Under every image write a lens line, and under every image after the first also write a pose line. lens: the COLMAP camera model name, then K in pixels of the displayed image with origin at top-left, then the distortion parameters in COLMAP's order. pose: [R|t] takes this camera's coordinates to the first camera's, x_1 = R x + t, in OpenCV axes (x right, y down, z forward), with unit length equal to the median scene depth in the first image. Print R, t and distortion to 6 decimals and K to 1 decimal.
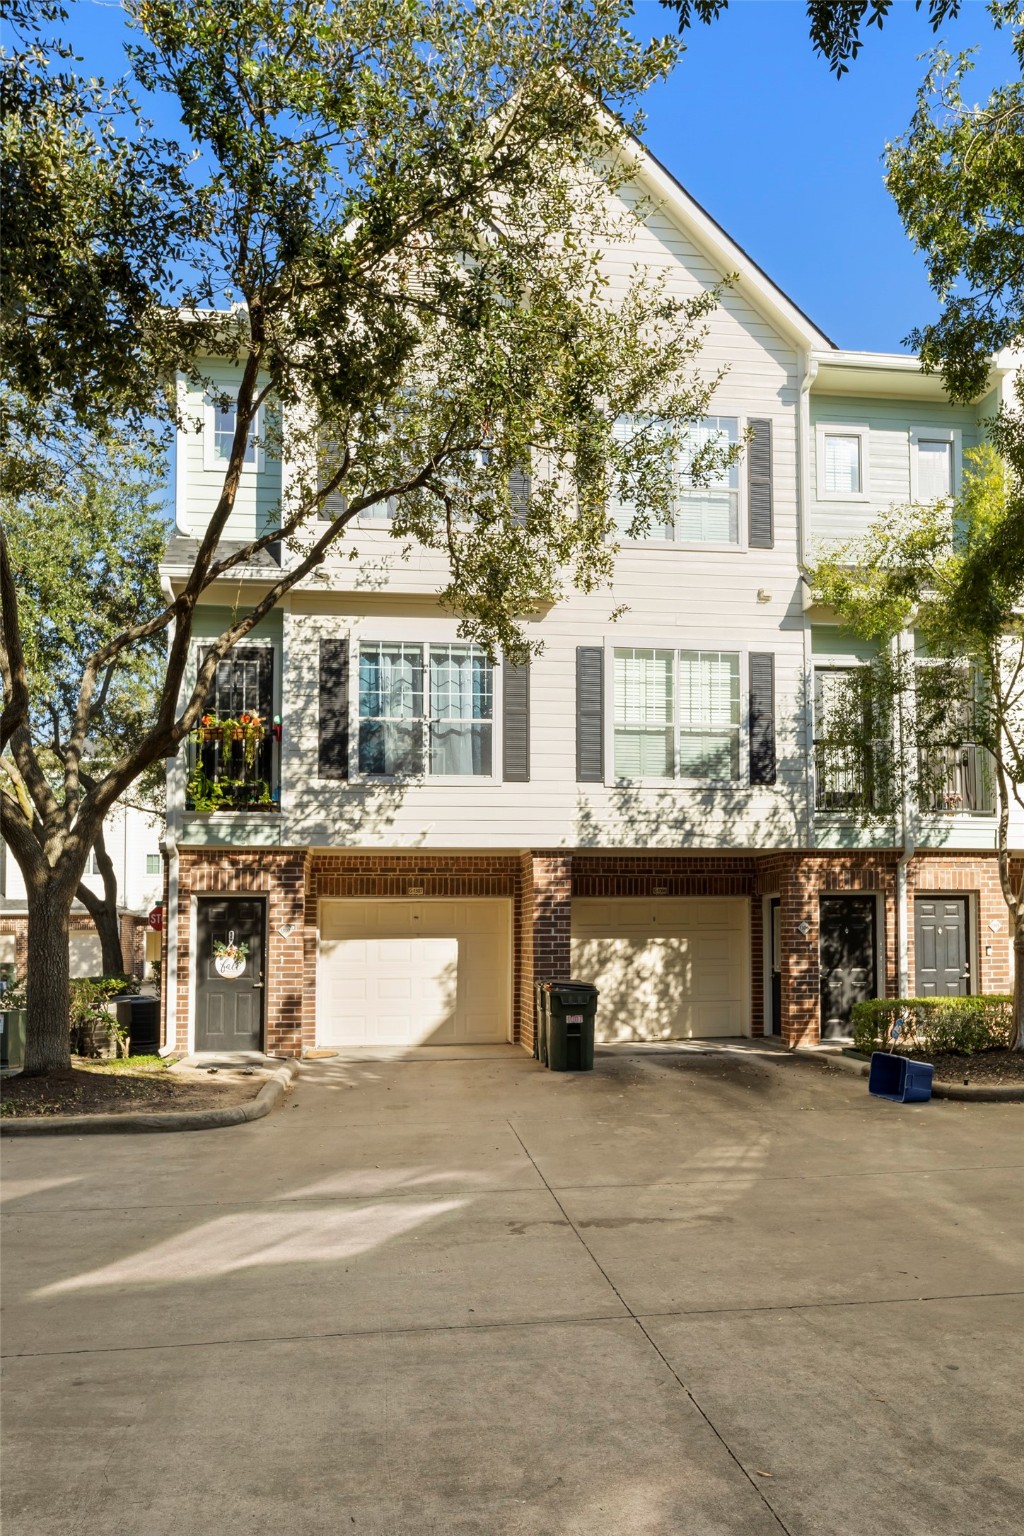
lens RADIAL K [[945.6, 0, 512.3], [0, 945.6, 690.3], [0, 0, 1]] dist [0.002300, -0.000845]
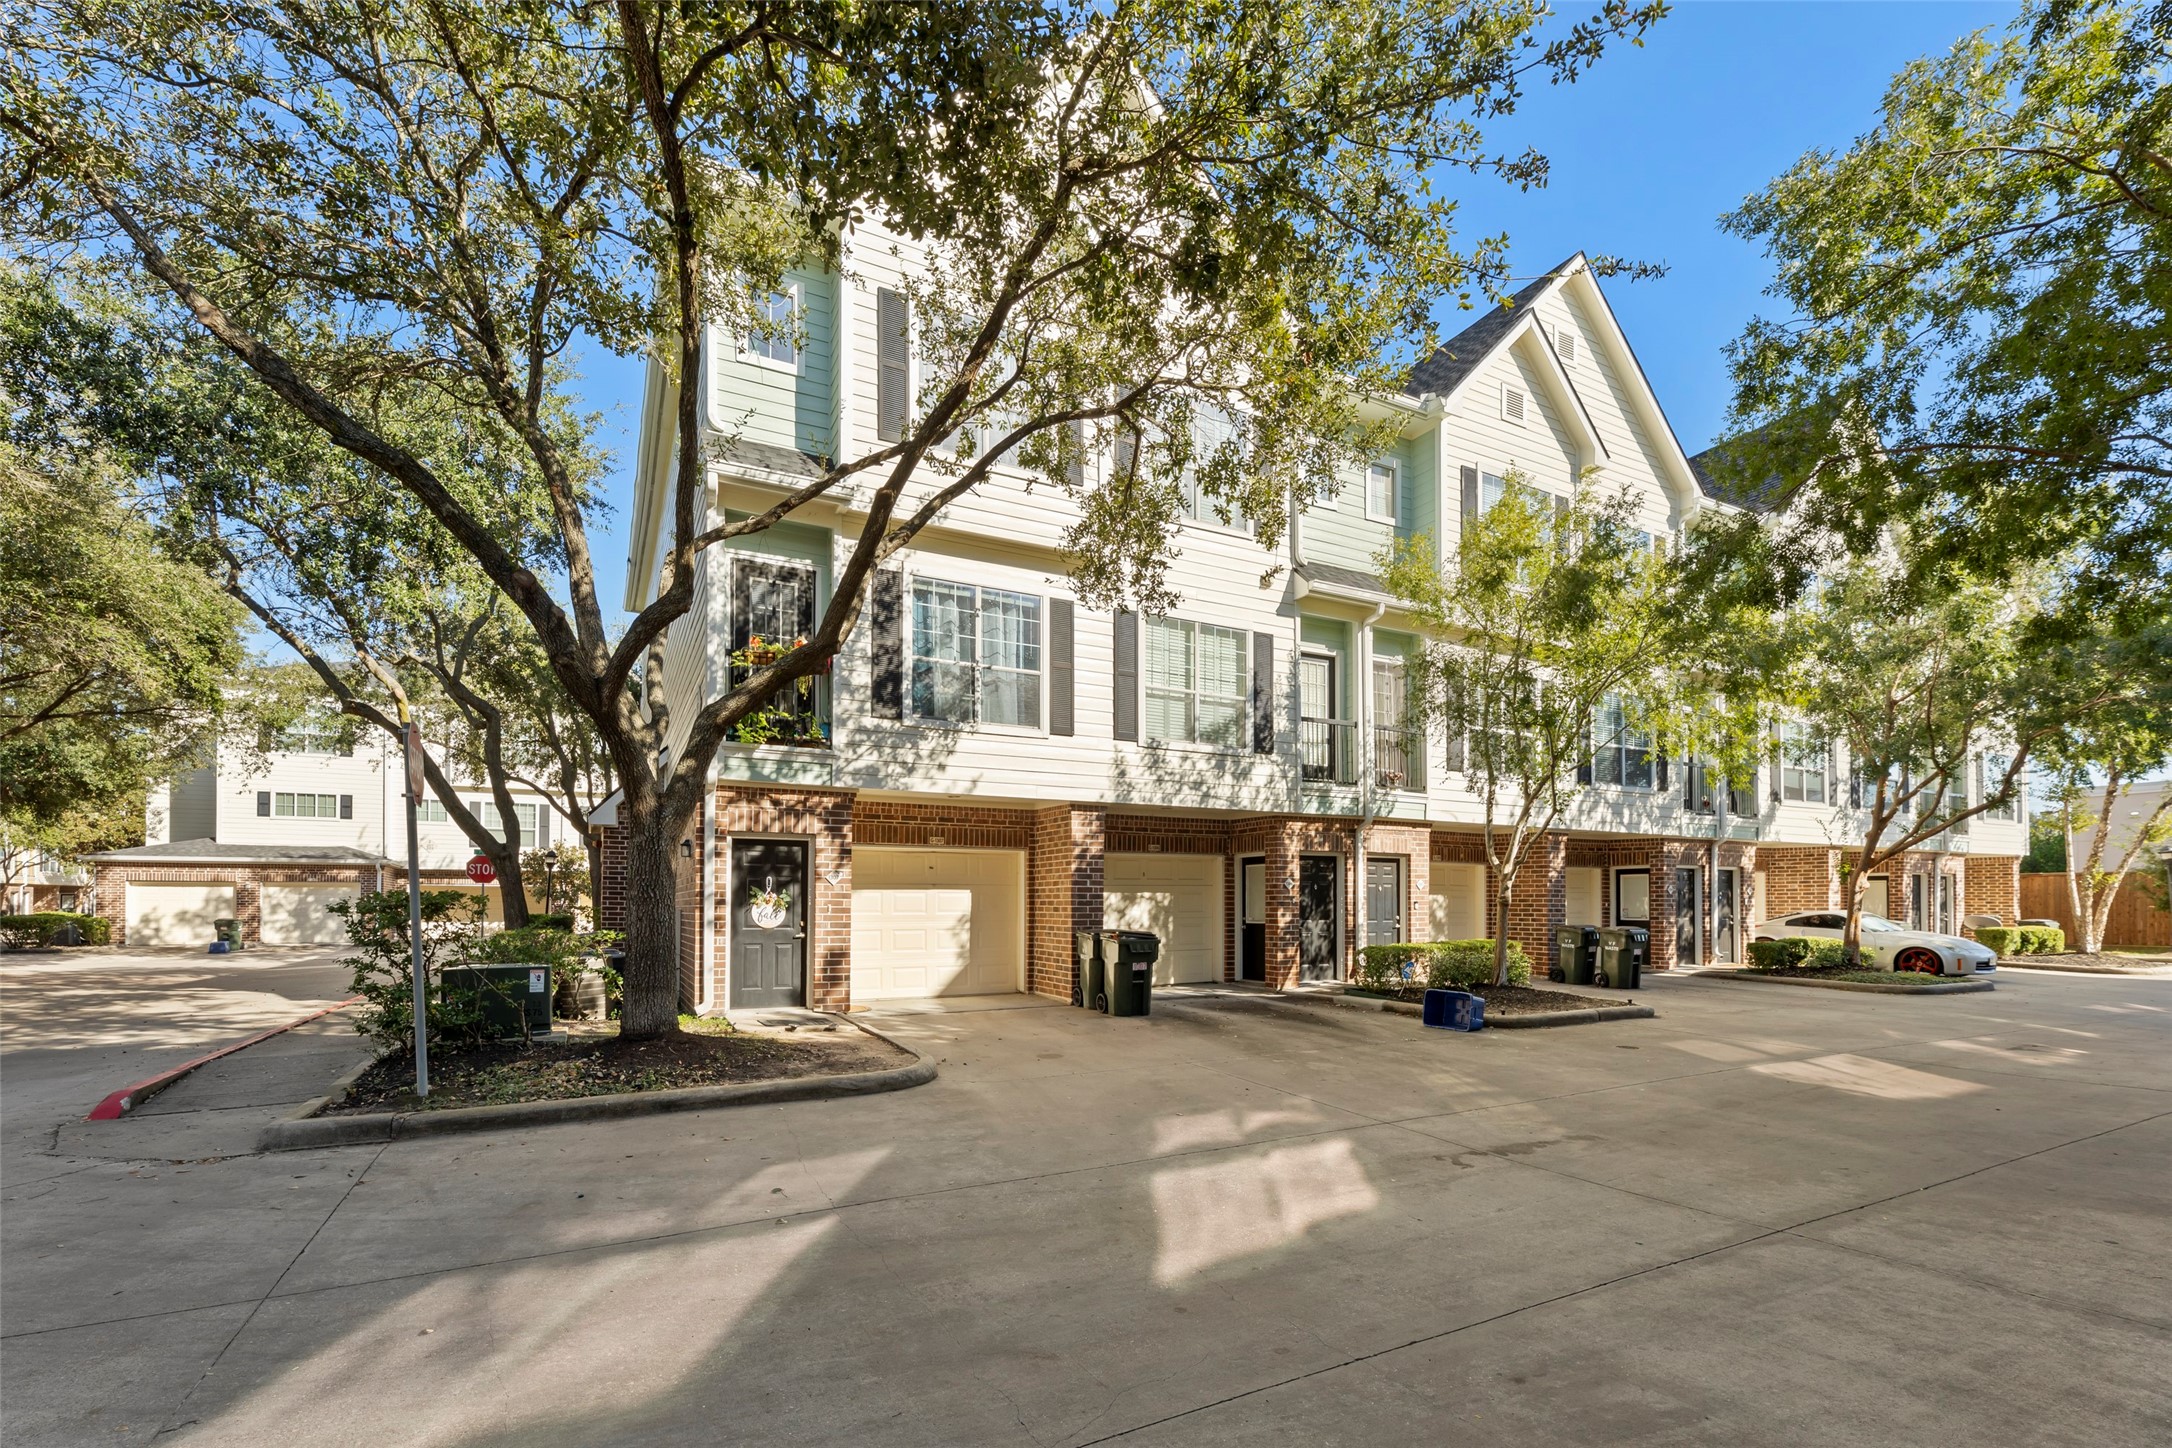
lens RADIAL K [[884.7, 0, 1068.7], [0, 884.7, 714.0], [0, 0, 1]] dist [-0.000075, 0.000159]
pose [[0.945062, 0.075642, 0.318019, -0.295657], [-0.090776, 0.995324, 0.033020, 0.043332], [-0.314035, -0.060075, 0.947509, 0.112653]]
